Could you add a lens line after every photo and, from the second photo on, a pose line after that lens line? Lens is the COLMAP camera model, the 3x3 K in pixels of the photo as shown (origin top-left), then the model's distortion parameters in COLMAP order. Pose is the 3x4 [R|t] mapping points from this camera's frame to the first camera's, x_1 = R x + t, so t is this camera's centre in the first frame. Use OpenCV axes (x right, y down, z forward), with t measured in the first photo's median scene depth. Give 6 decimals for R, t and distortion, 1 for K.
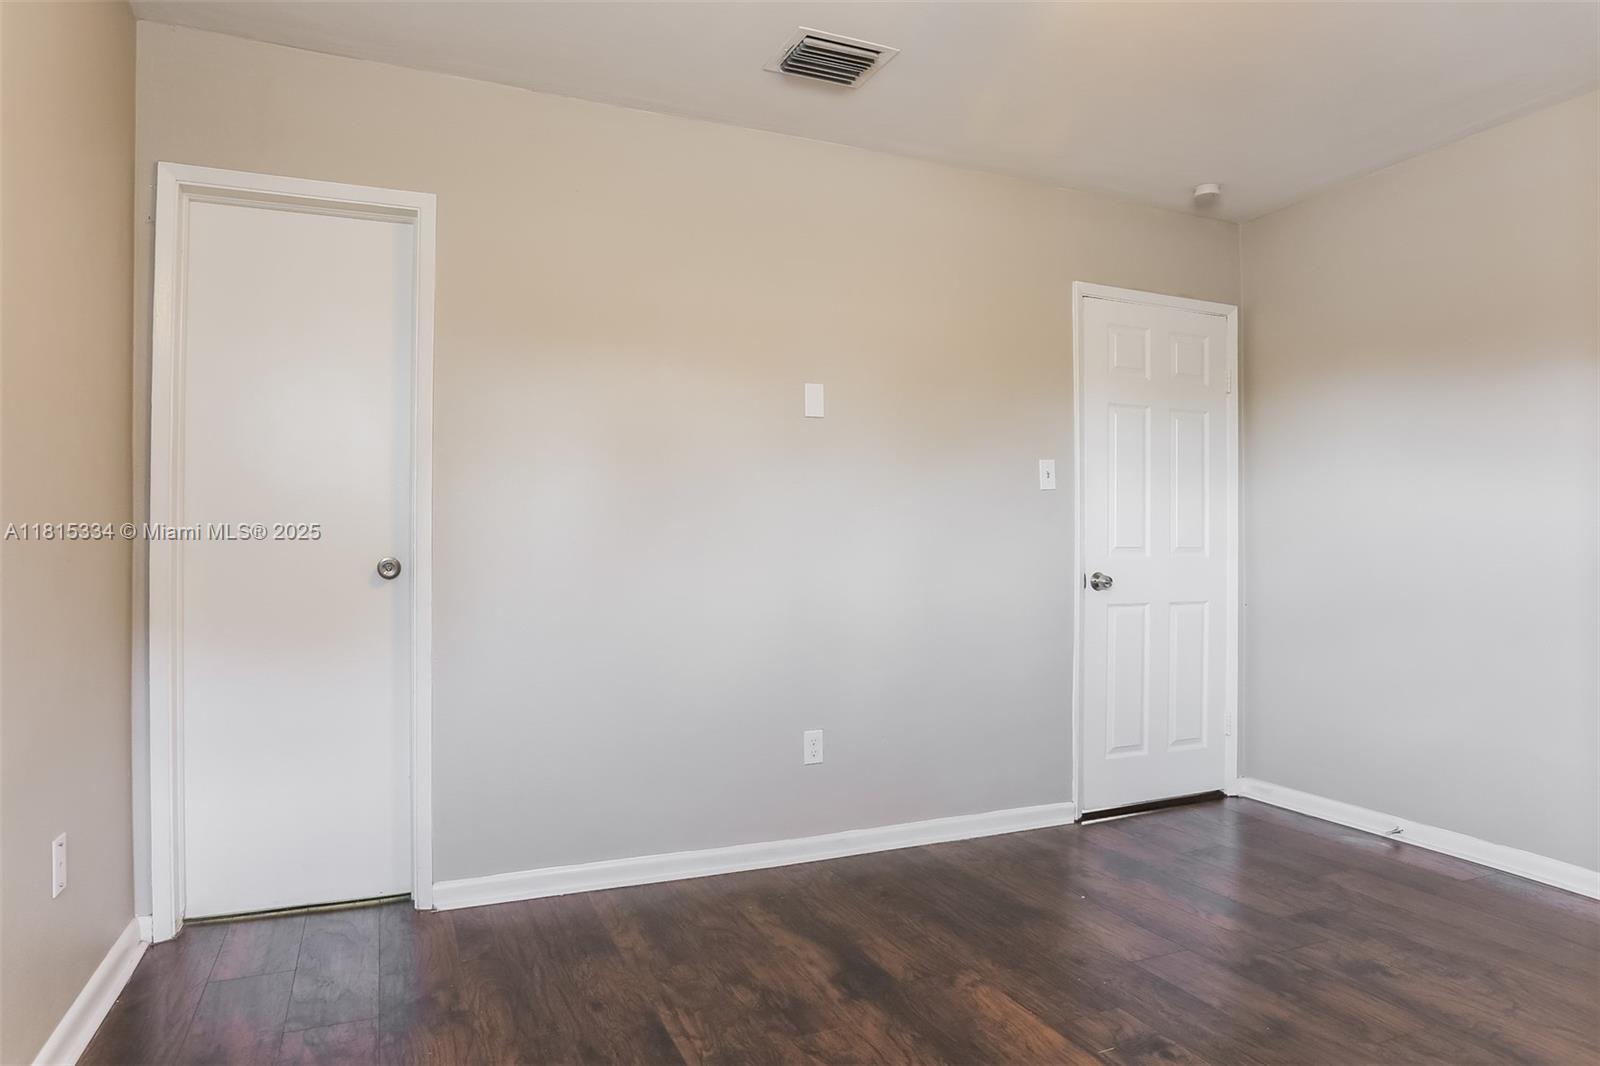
lens RADIAL K [[966.1, 0, 800.1], [0, 966.1, 532.2], [0, 0, 1]] dist [-0.054758, 0.003831]
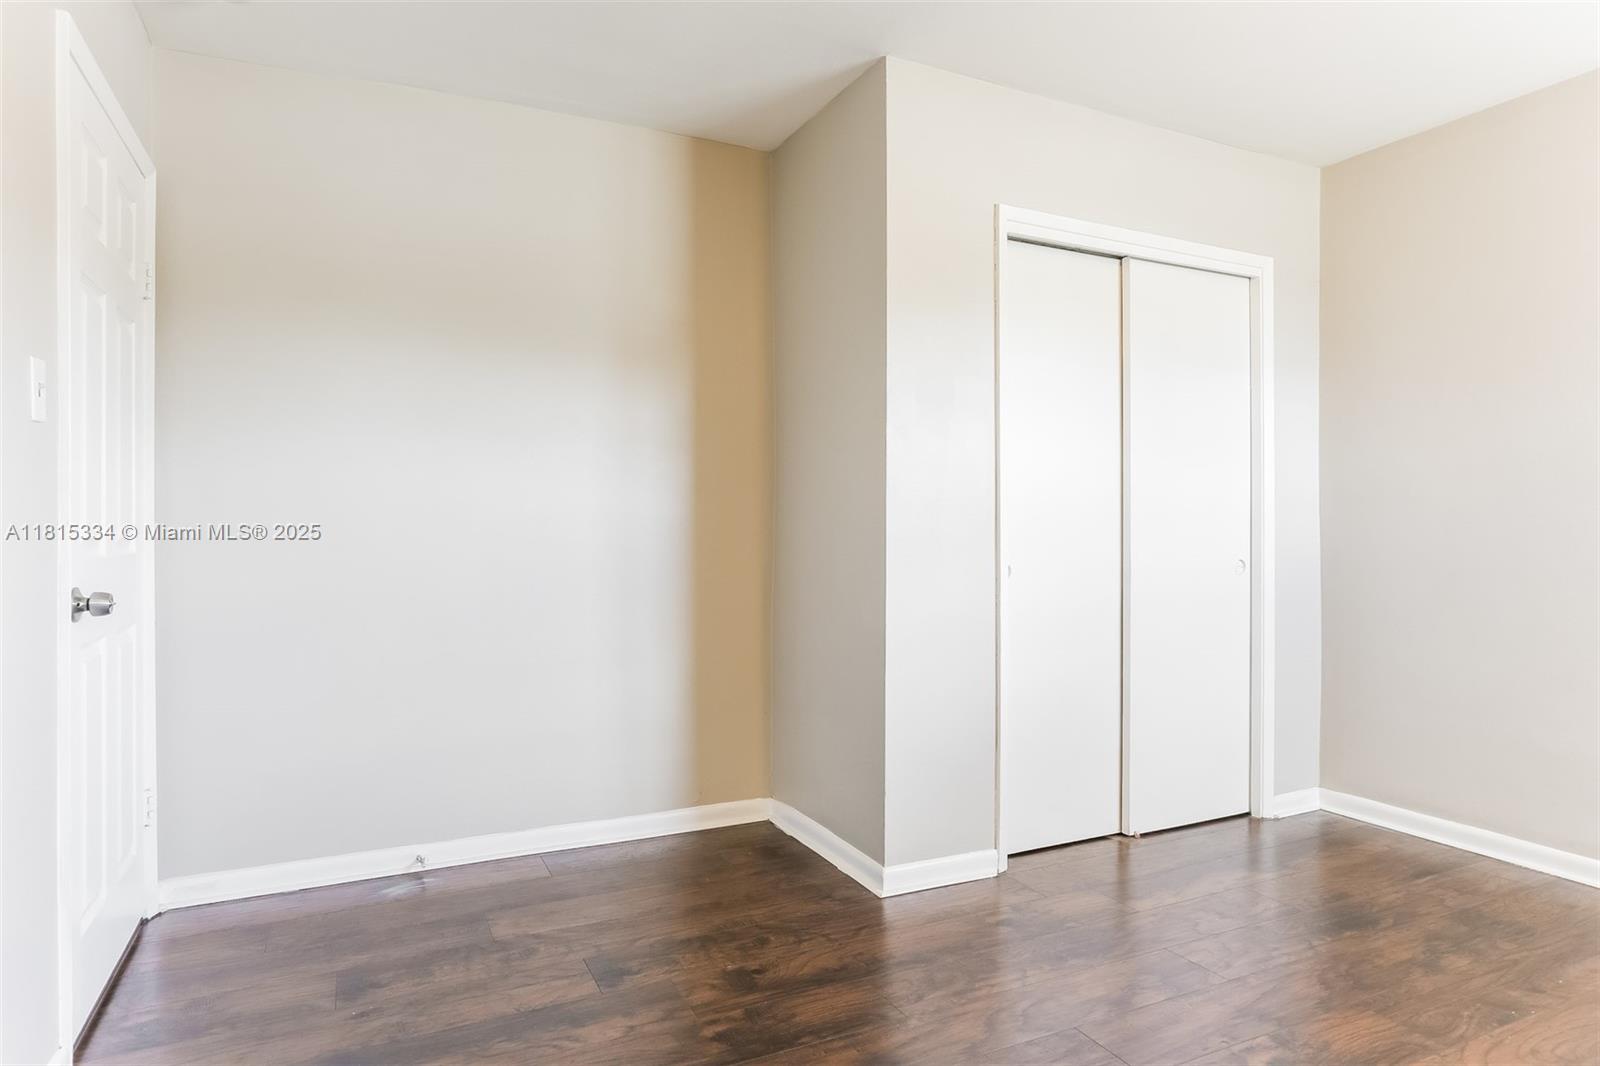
lens RADIAL K [[966.1, 0, 800.5], [0, 966.1, 521.3], [0, 0, 1]] dist [-0.054758, 0.003831]
pose [[-0.036743, -0.013293, 0.999236, -0.253786], [0.005537, 0.999893, 0.013505, 0.001594], [-0.999309, 0.006029, -0.036666, 0.746605]]
